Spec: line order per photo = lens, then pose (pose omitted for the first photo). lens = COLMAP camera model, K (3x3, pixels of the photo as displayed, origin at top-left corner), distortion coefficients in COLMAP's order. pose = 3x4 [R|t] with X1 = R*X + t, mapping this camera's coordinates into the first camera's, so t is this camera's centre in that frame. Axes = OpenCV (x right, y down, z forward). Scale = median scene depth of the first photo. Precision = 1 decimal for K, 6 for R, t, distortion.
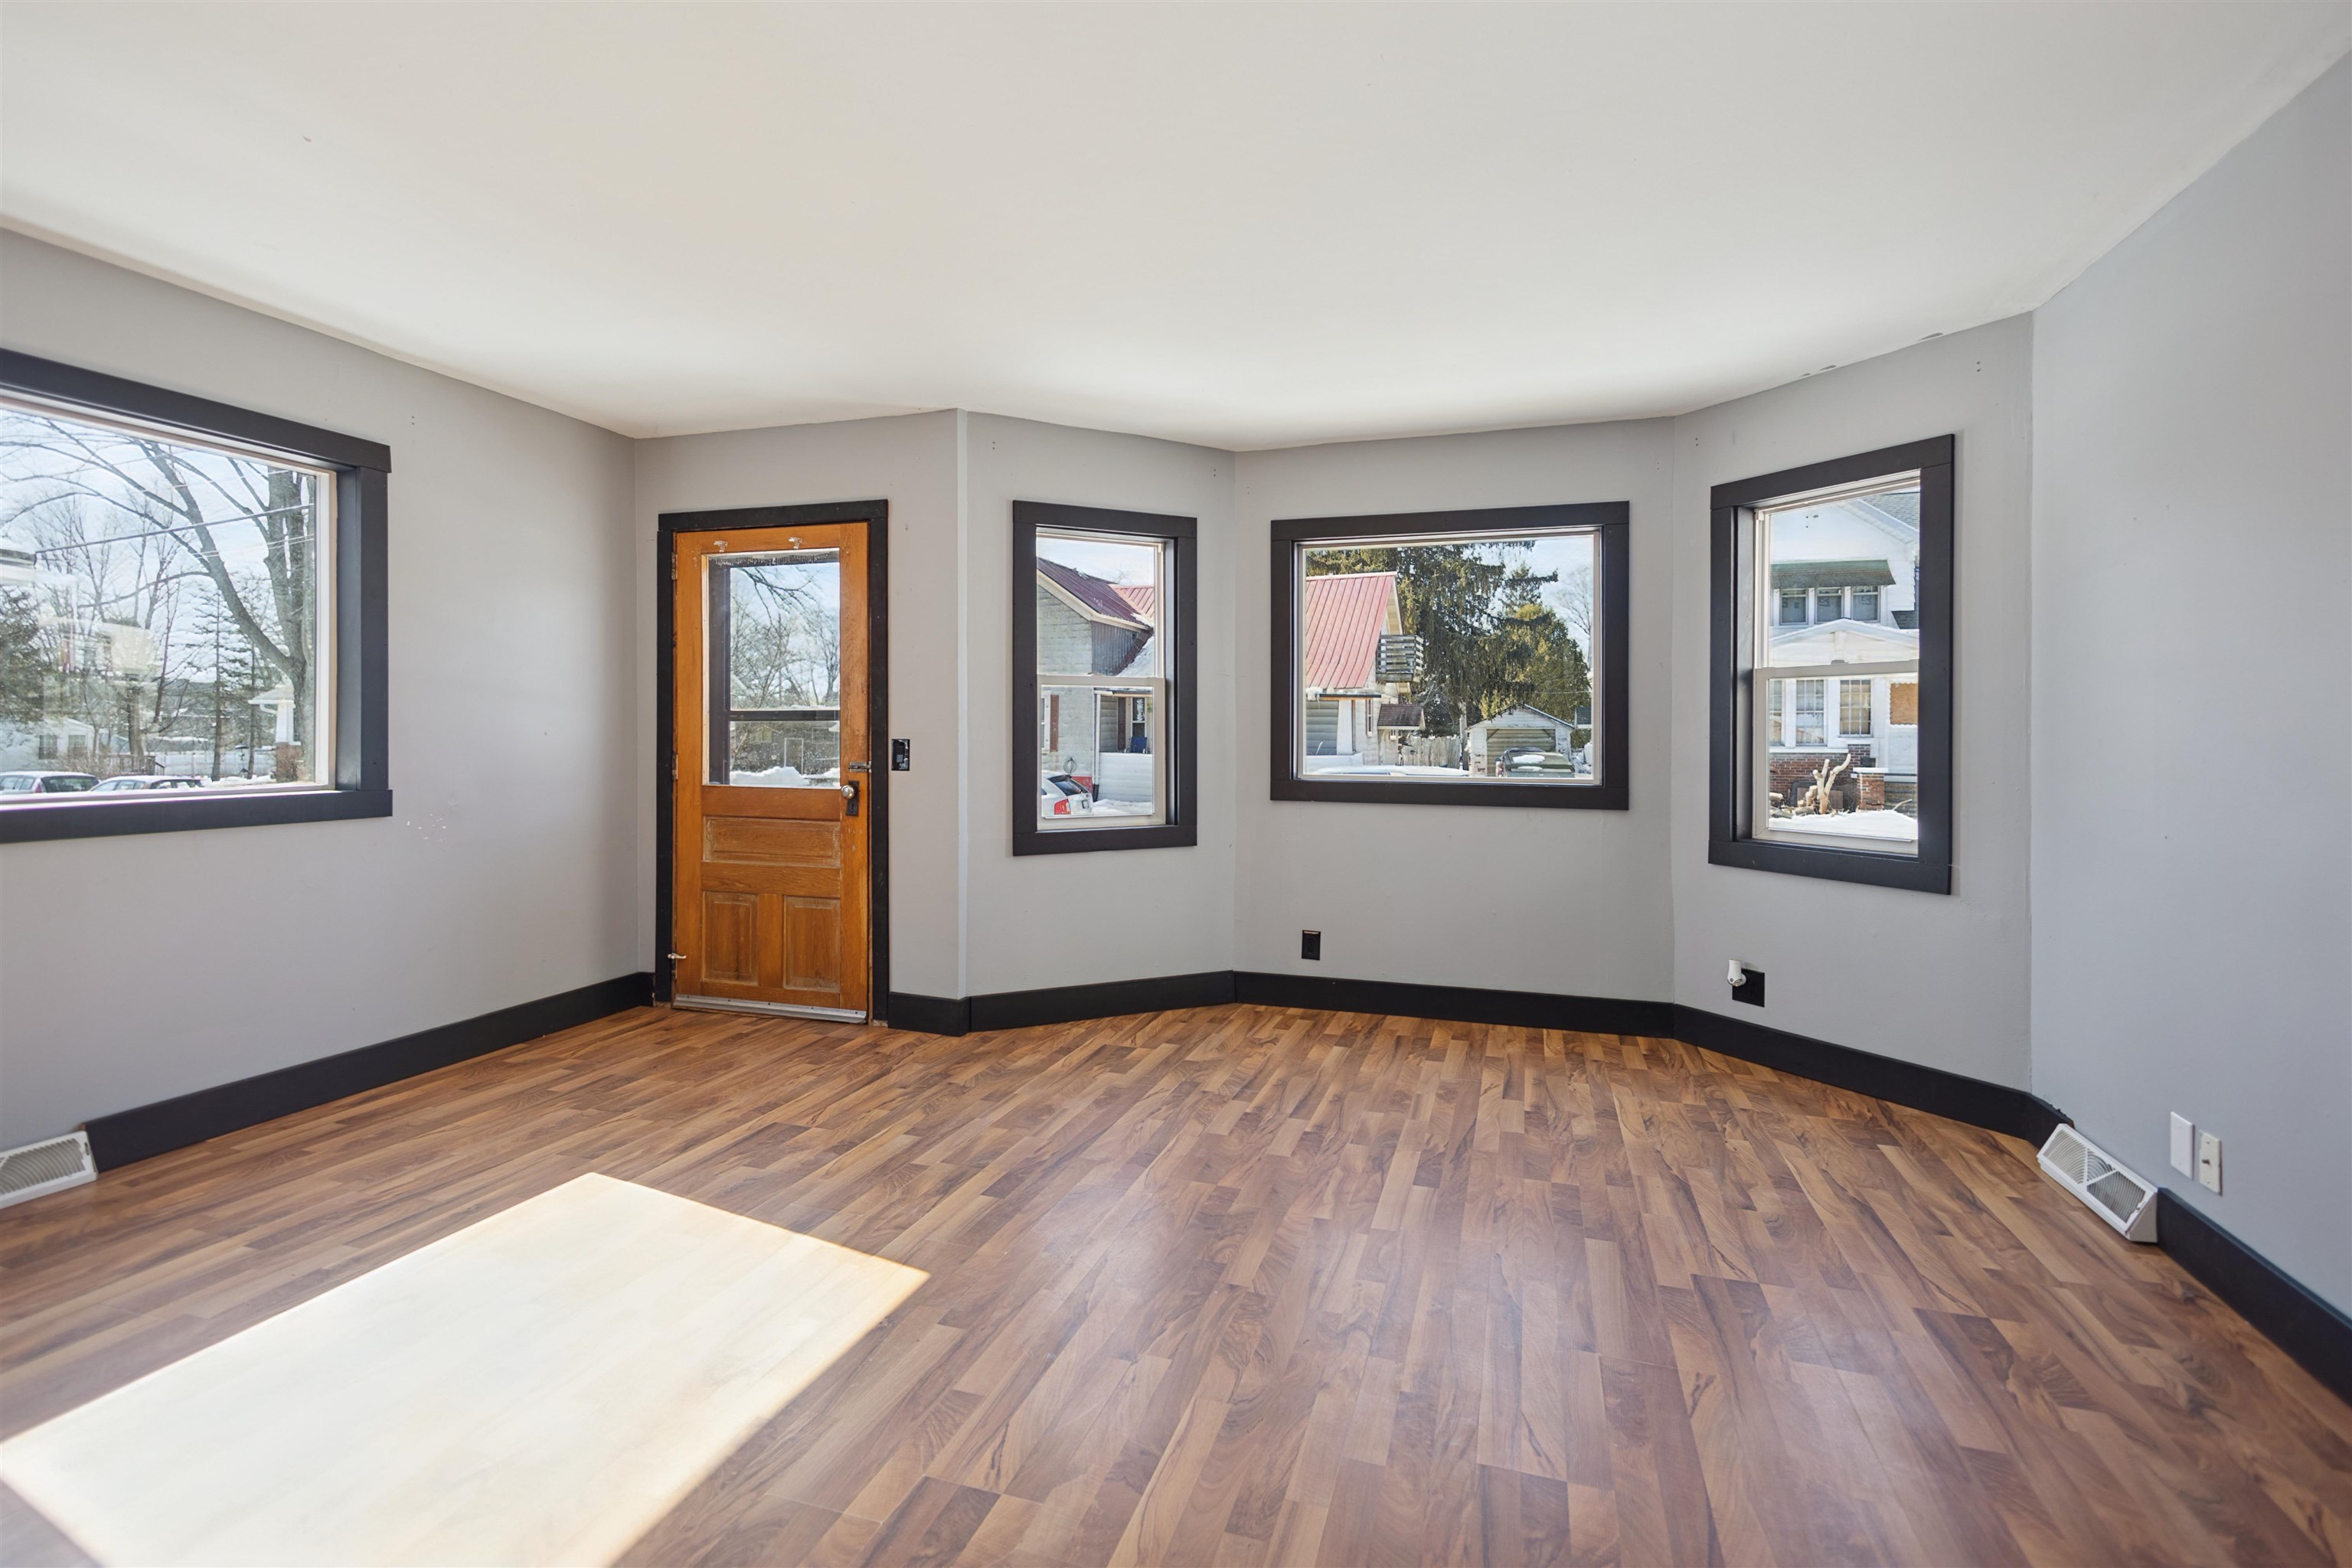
lens RADIAL K [[1088.7, 0, 1176.9], [0, 1088.7, 755.2], [0, 0, 1]] dist [0.003245, 0.000389]
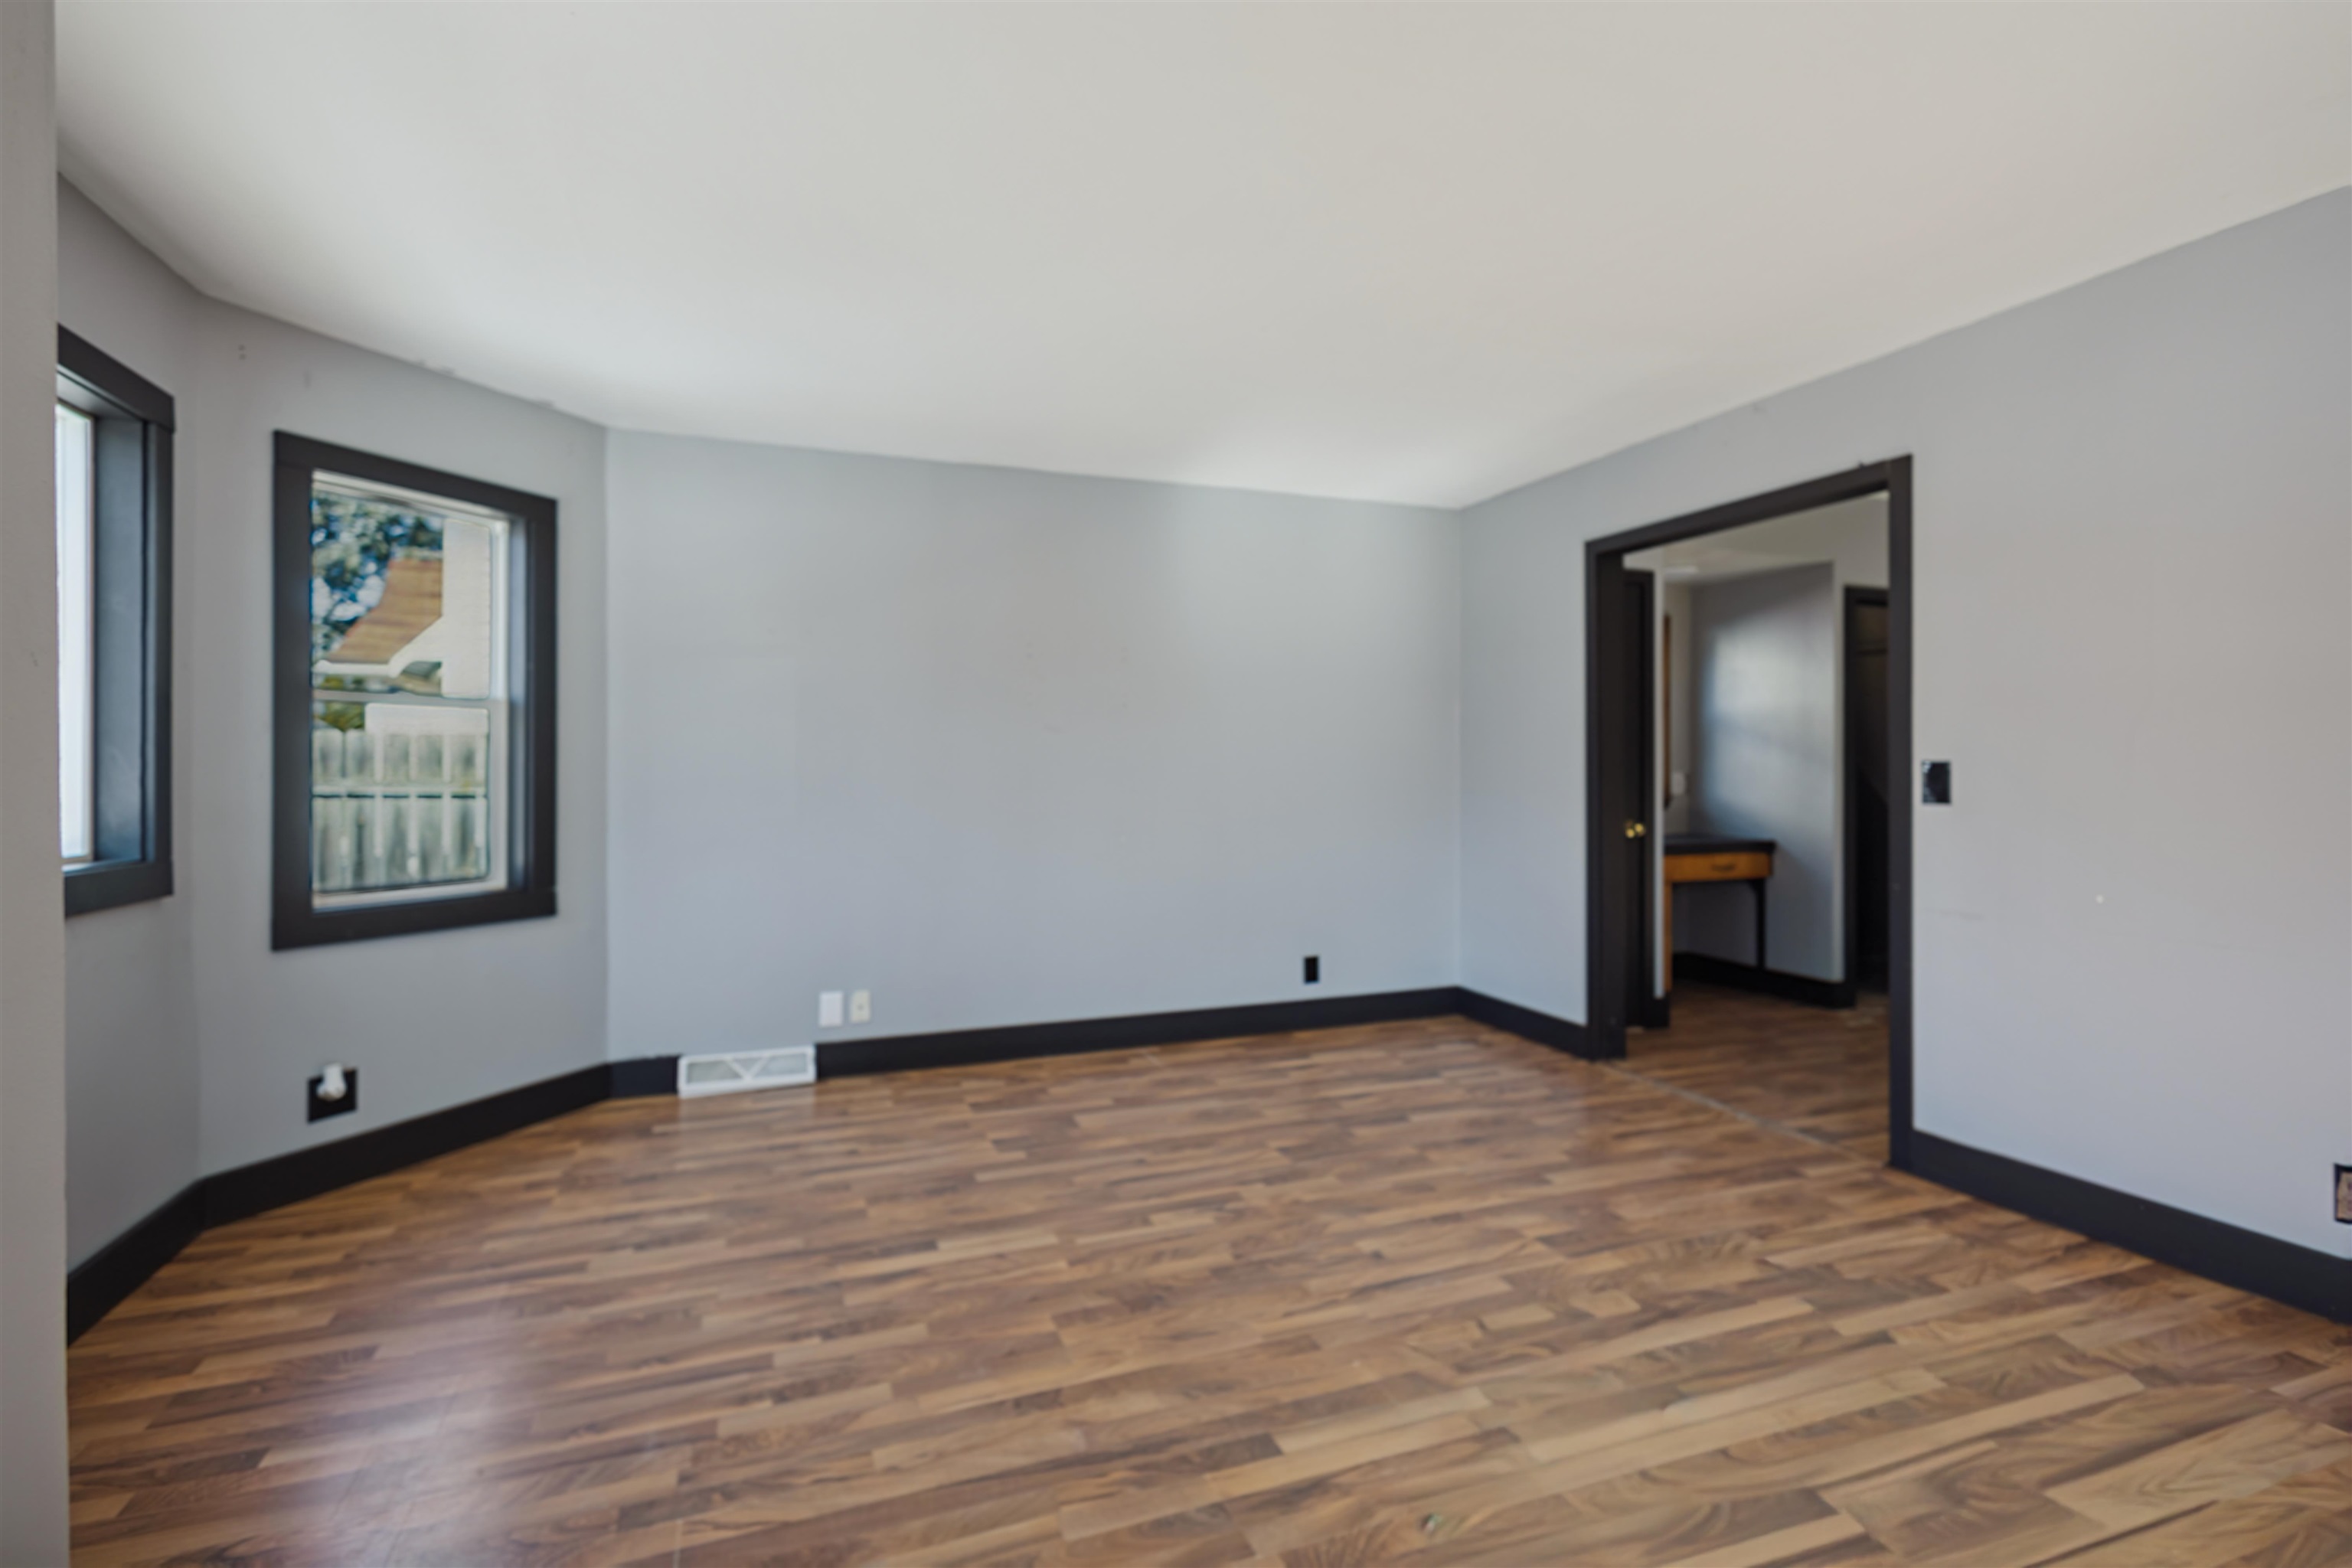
lens RADIAL K [[1088.7, 0, 1176.9], [0, 1088.7, 755.2], [0, 0, 1]] dist [0.003245, 0.000389]
pose [[-0.628329, 0.008796, 0.777898, -0.590816], [0.016720, 0.999858, 0.002200, -0.028091], [-0.777768, 0.014388, -0.628387, 1.301201]]
